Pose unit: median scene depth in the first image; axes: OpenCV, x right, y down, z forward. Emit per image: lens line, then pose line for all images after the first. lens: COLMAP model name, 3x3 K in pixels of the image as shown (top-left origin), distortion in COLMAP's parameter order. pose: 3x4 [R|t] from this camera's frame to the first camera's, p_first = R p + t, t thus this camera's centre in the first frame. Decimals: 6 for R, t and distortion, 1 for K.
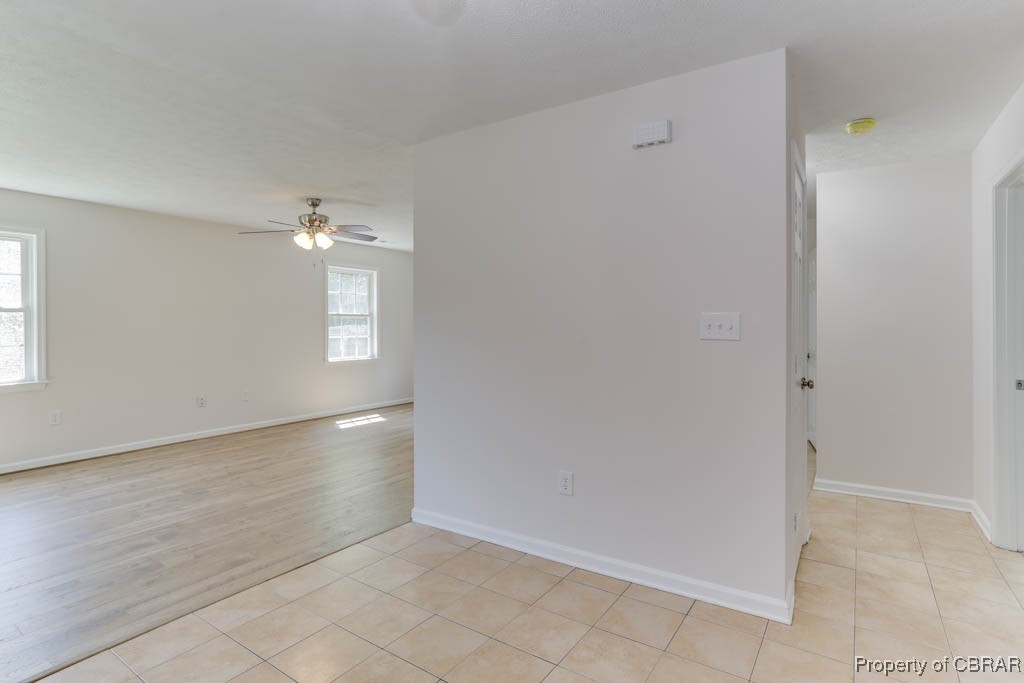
lens RADIAL K [[503.6, 0, 512.0], [0, 503.6, 341.5], [0, 0, 1]] dist [0.000658, -0.000010]
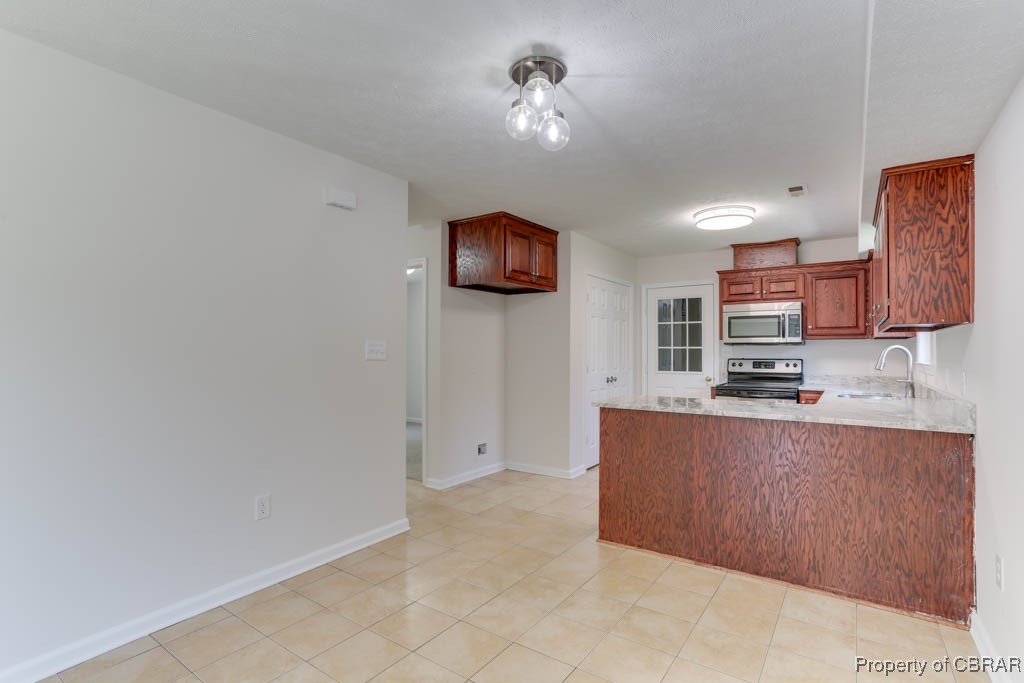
lens RADIAL K [[494.3, 0, 512.0], [0, 494.3, 354.6], [0, 0, 1]] dist [-0.000104, 0.000099]
pose [[0.014108, -0.001364, 0.999900, -0.954062], [0.009347, 0.999956, 0.001232, -0.016683], [-0.999857, 0.009328, 0.014120, 0.550416]]
